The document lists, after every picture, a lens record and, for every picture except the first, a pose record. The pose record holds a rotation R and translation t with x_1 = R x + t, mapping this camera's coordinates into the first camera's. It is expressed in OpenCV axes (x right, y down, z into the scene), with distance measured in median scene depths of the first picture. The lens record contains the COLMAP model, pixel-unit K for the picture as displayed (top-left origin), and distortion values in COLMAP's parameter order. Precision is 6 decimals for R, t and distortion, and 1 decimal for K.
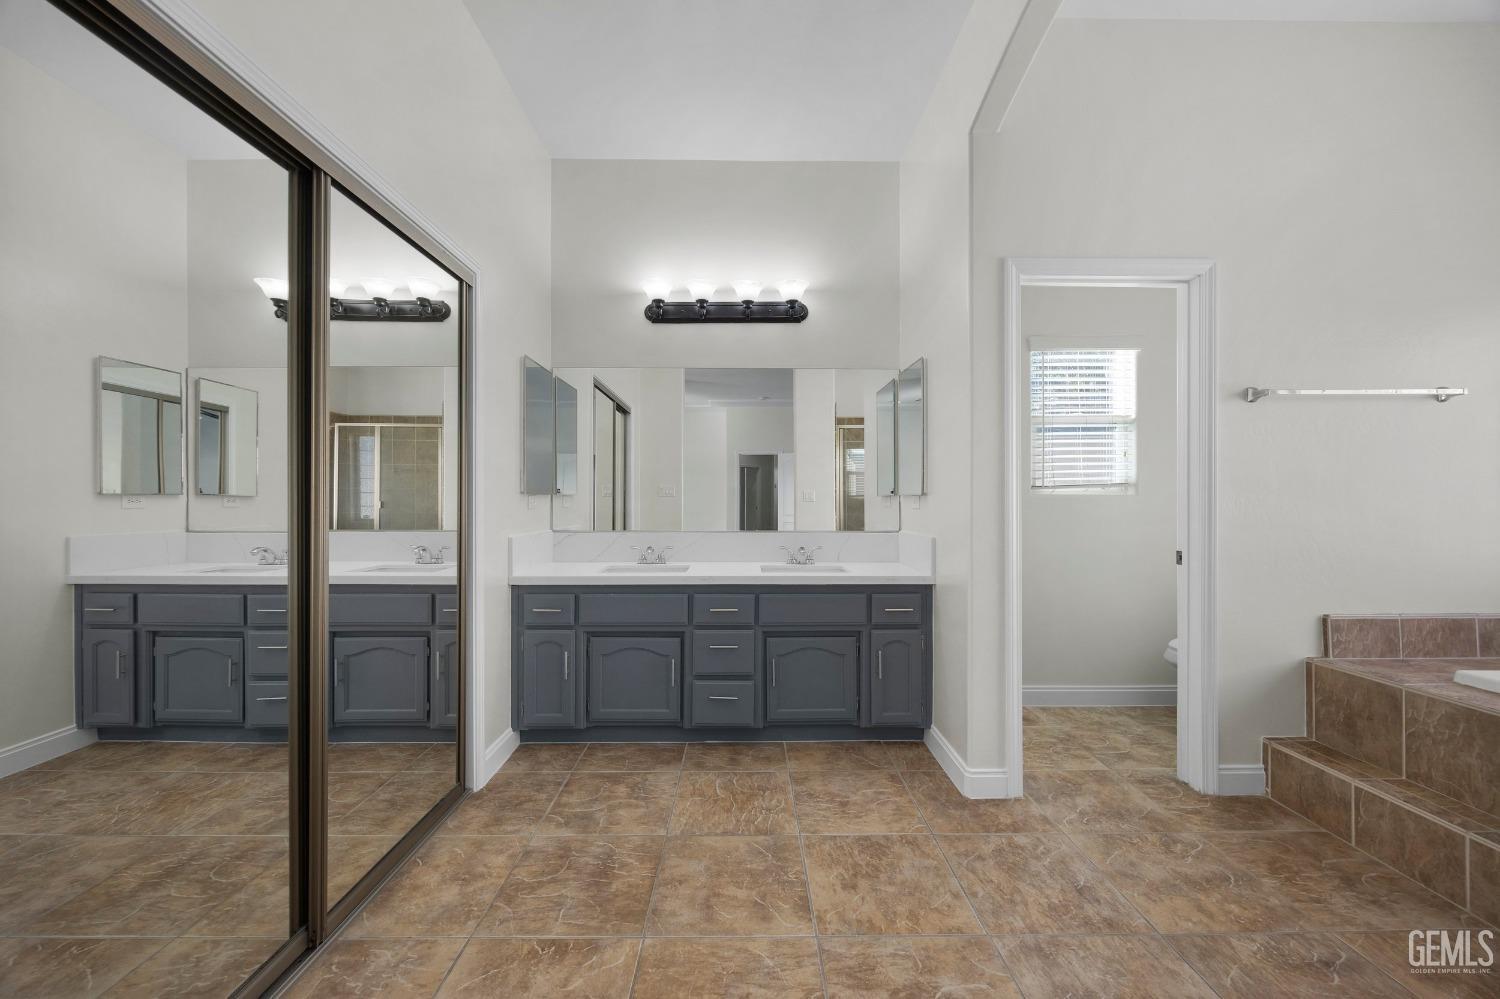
lens RADIAL K [[586.6, 0, 739.4], [0, 586.6, 496.3], [0, 0, 1]] dist [-0.010133, 0.000088]
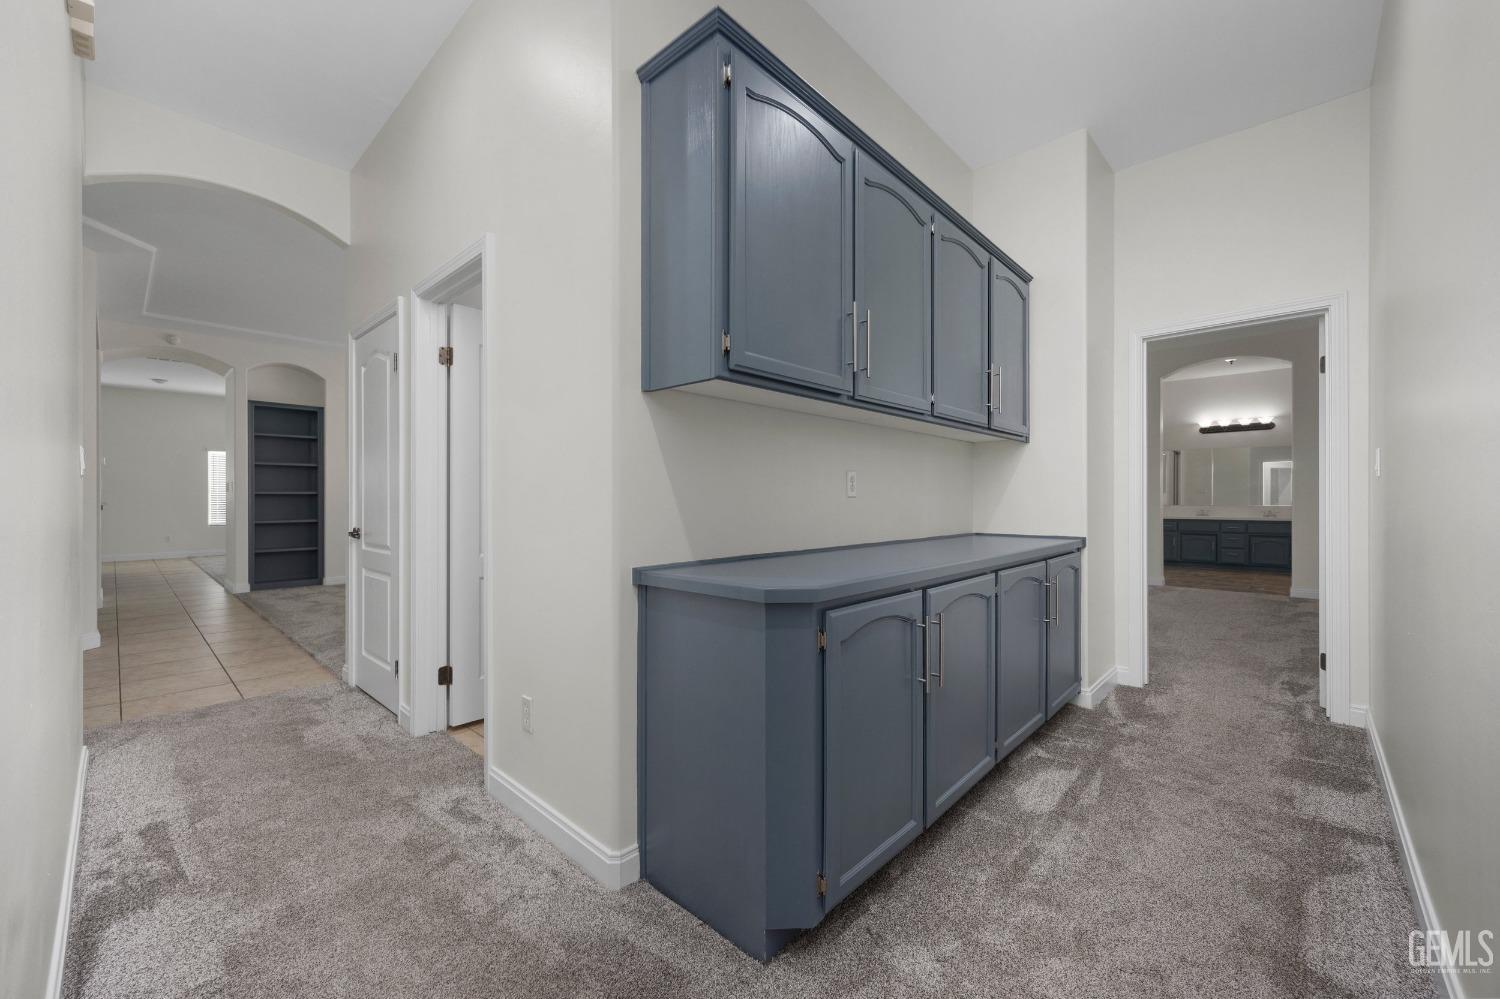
lens RADIAL K [[586.6, 0, 739.4], [0, 586.6, 496.3], [0, 0, 1]] dist [-0.010133, 0.000088]
pose [[0.722570, -0.001836, -0.691296, 0.265380], [0.001357, 0.999998, -0.001238, 0.014407], [0.691297, -0.000044, 0.722571, -3.760321]]
